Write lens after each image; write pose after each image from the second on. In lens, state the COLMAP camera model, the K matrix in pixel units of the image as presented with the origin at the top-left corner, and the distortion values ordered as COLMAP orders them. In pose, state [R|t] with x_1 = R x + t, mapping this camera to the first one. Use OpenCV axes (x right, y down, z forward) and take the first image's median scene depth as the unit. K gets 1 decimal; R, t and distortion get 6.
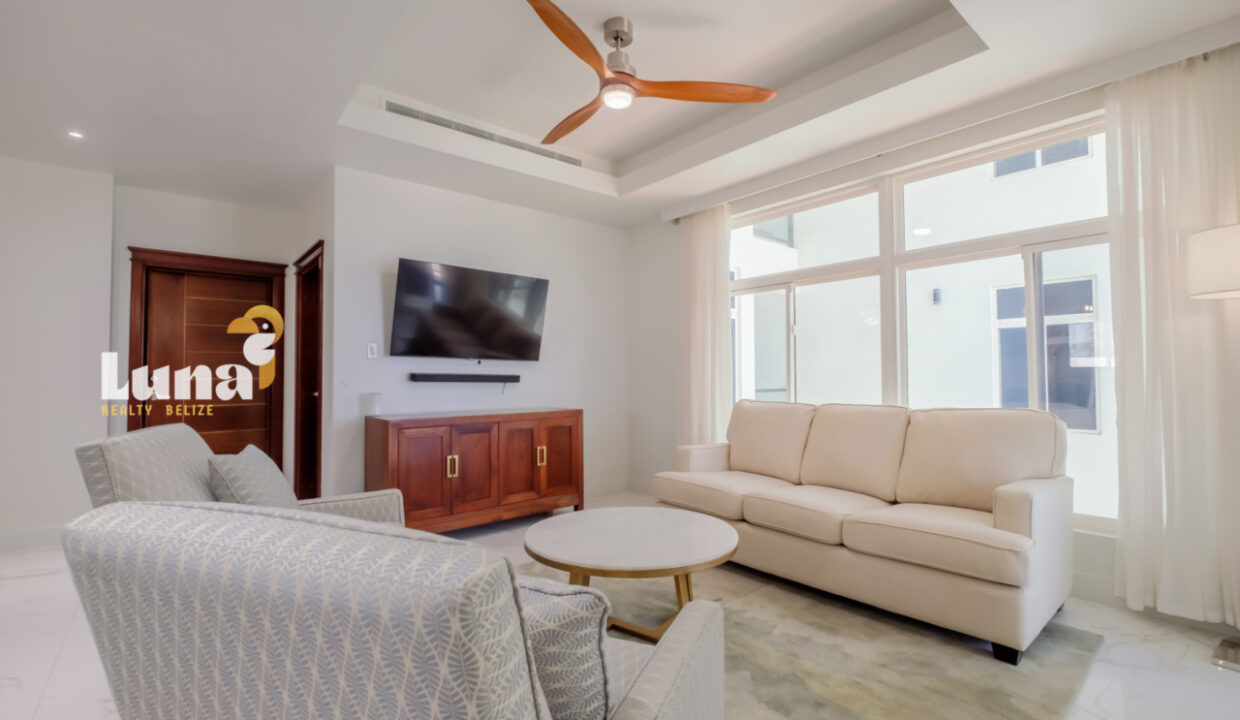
lens RADIAL K [[537.7, 0, 621.1], [0, 537.7, 361.1], [0, 0, 1]] dist [-0.003686, -0.000746]
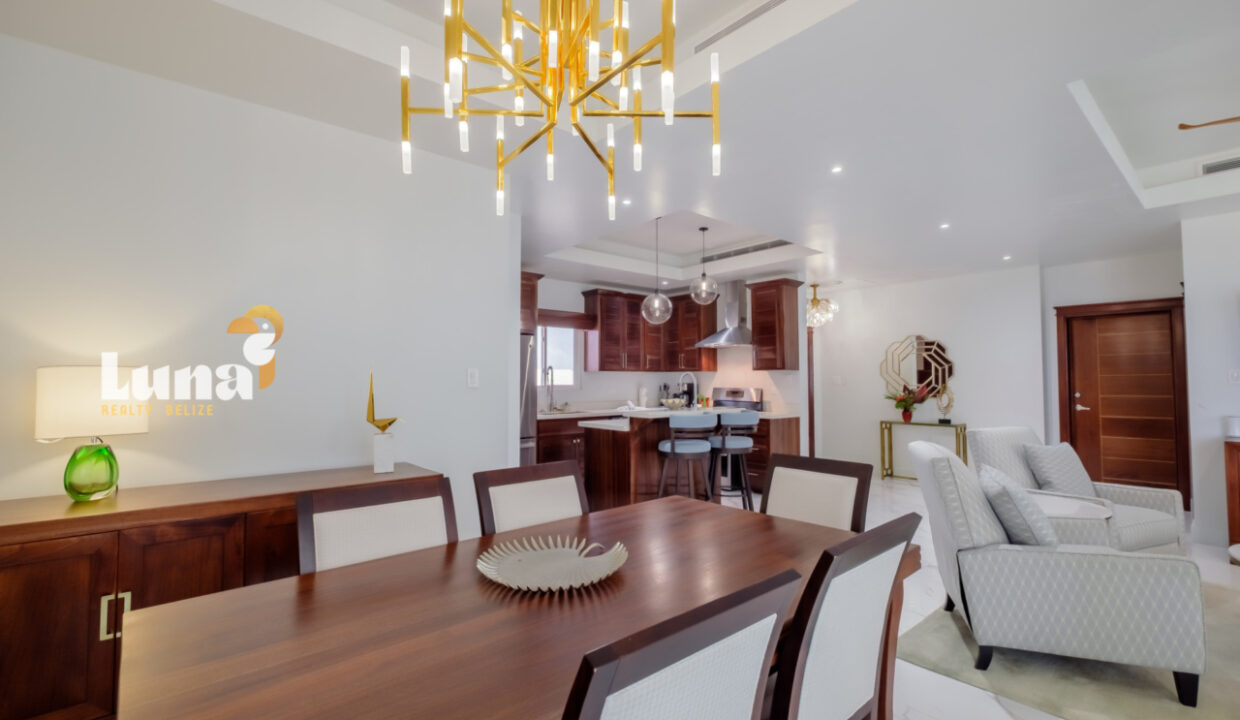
lens RADIAL K [[537.7, 0, 618.9], [0, 537.7, 361.1], [0, 0, 1]] dist [-0.003686, -0.000746]
pose [[0.004424, -0.032217, -0.999471, 0.578849], [0.029829, 0.999040, -0.032072, -0.050599], [0.999545, -0.029671, 0.005381, -0.235717]]
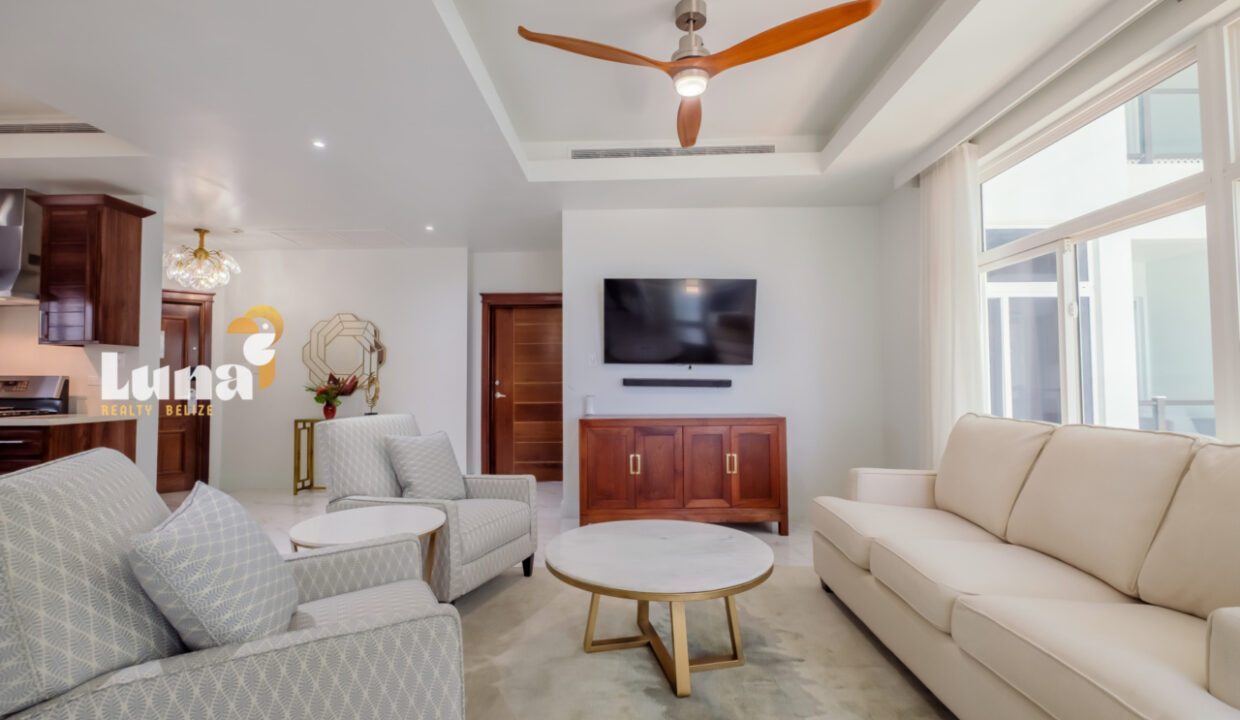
lens RADIAL K [[537.7, 0, 620.2], [0, 537.7, 361.5], [0, 0, 1]] dist [-0.003686, -0.000746]
pose [[0.749602, -0.024320, -0.661442, 0.345264], [0.020827, 0.999697, -0.013155, 0.001414], [0.661561, -0.003915, 0.749881, 0.145994]]
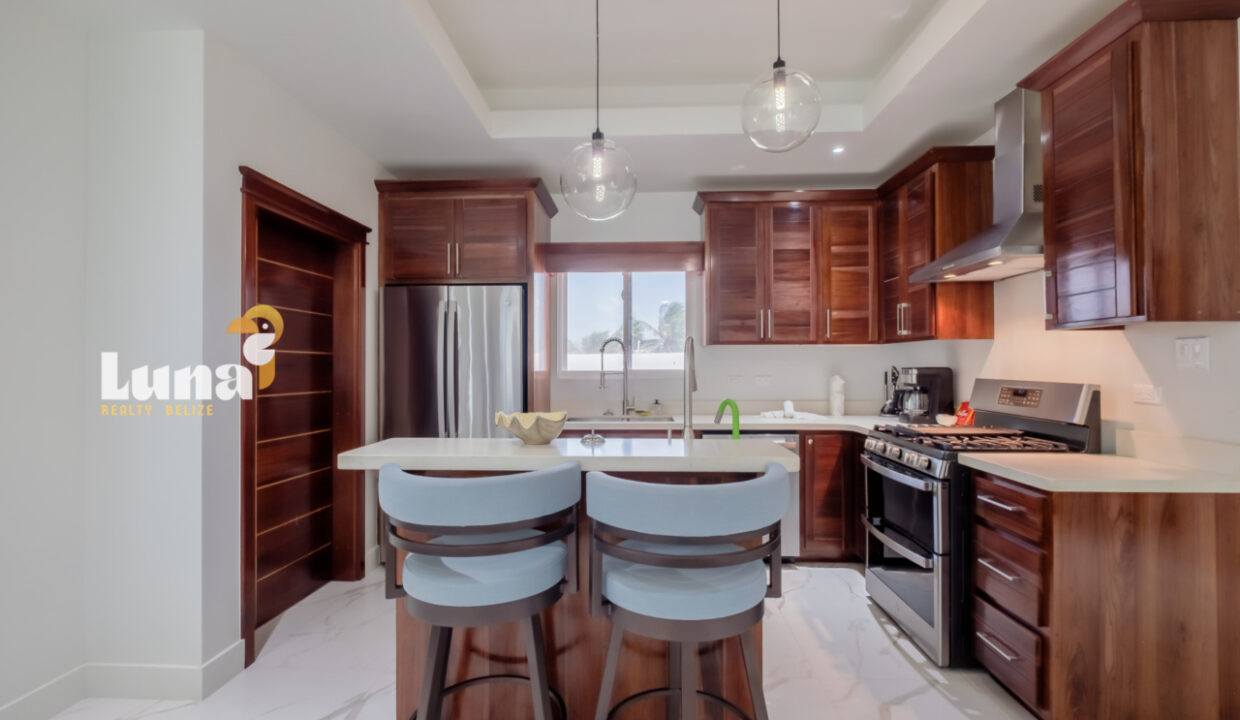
lens RADIAL K [[537.7, 0, 621.0], [0, 537.7, 359.2], [0, 0, 1]] dist [-0.003686, -0.000746]
pose [[-0.673908, -0.001117, -0.738815, -0.345025], [0.026492, 0.999319, -0.025676, -0.030718], [0.738340, -0.036876, -0.673419, 0.221577]]
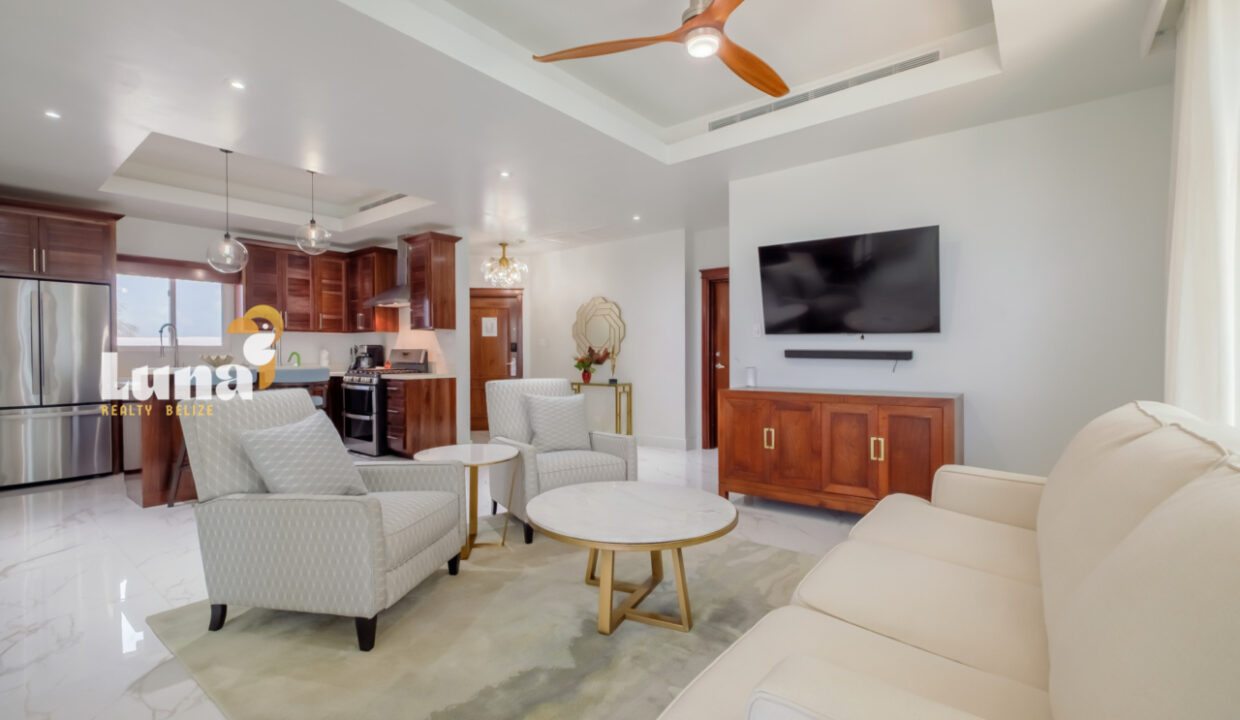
lens RADIAL K [[537.7, 0, 618.0], [0, 537.7, 361.7], [0, 0, 1]] dist [-0.003686, -0.000746]
pose [[0.194428, 0.016849, -0.980772, 0.583439], [0.030250, 0.999274, 0.023163, 0.011033], [0.980450, -0.034172, 0.193777, 0.454691]]
